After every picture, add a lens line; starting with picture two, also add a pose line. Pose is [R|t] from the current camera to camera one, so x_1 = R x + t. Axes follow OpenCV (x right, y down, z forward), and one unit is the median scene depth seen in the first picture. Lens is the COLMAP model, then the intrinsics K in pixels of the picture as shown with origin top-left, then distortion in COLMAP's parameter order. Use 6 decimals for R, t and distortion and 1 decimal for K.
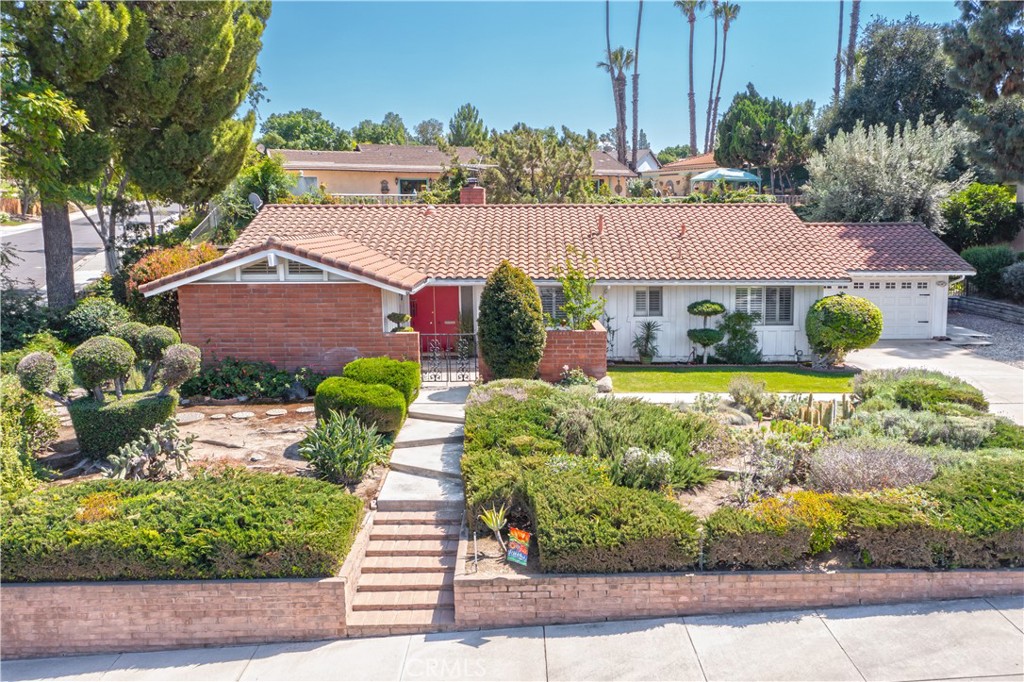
lens RADIAL K [[830.5, 0, 518.6], [0, 830.5, 321.4], [0, 0, 1]] dist [0.002410, 0.007975]
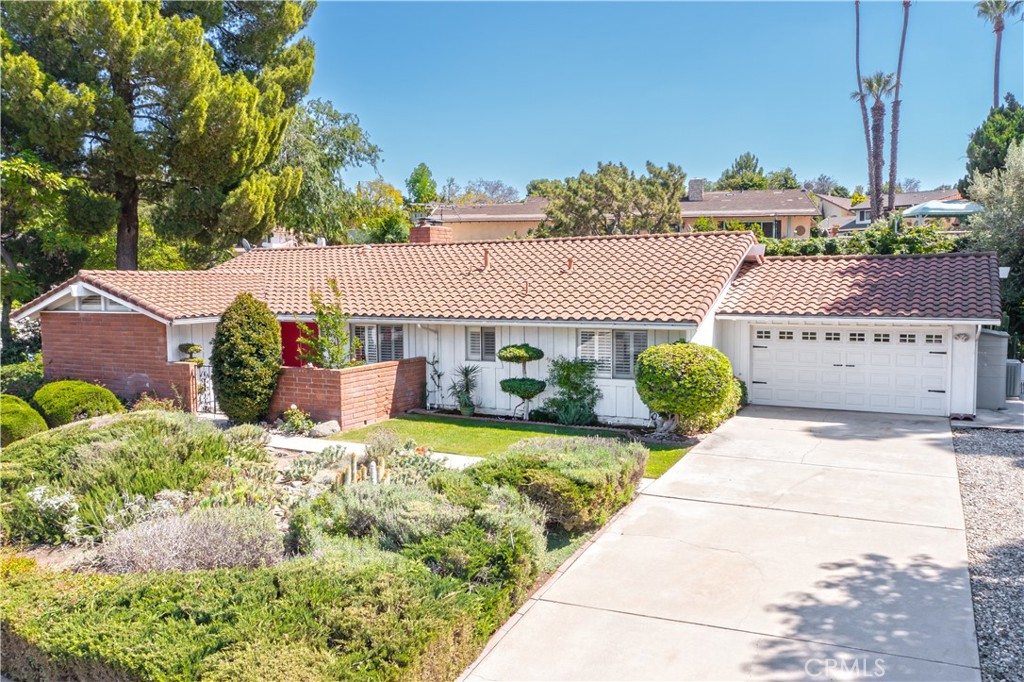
lens RADIAL K [[815.0, 0, 512.0], [0, 815.0, 341.0], [0, 0, 1]] dist [-0.001607, 0.004177]
pose [[0.872372, 0.023544, -0.488276, 0.710948], [-0.053557, 0.997430, -0.047592, 0.013765], [0.485901, 0.067669, 0.871391, 0.325898]]
